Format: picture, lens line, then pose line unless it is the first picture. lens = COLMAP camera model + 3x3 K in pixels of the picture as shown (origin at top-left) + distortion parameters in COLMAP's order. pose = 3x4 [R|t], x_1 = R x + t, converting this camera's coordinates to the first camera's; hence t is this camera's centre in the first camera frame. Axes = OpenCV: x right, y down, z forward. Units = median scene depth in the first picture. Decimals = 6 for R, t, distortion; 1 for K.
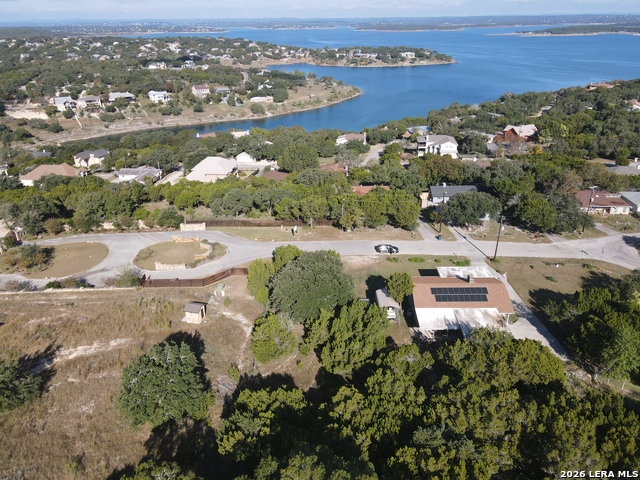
lens RADIAL K [[472.2, 0, 321.3], [0, 472.2, 237.0], [0, 0, 1]] dist [0.001089, 0.018982]
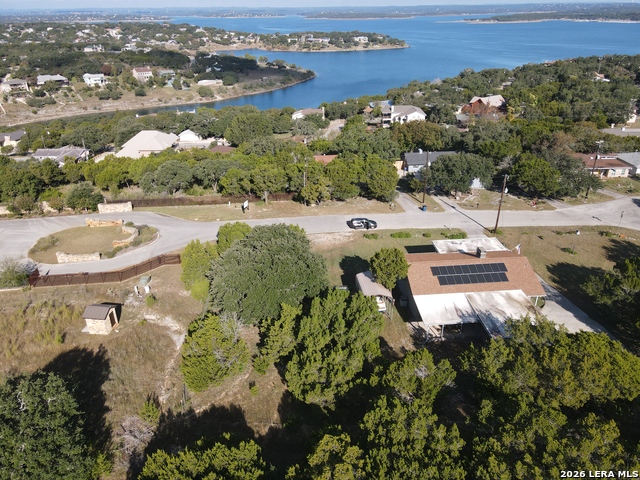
lens RADIAL K [[472.2, 0, 322.1], [0, 472.2, 240.0], [0, 0, 1]] dist [0.001089, 0.018982]
pose [[0.995326, -0.042407, 0.086768, 0.000580], [0.040332, 0.998860, 0.025528, 0.024036], [-0.087751, -0.021909, 0.995901, 0.170372]]
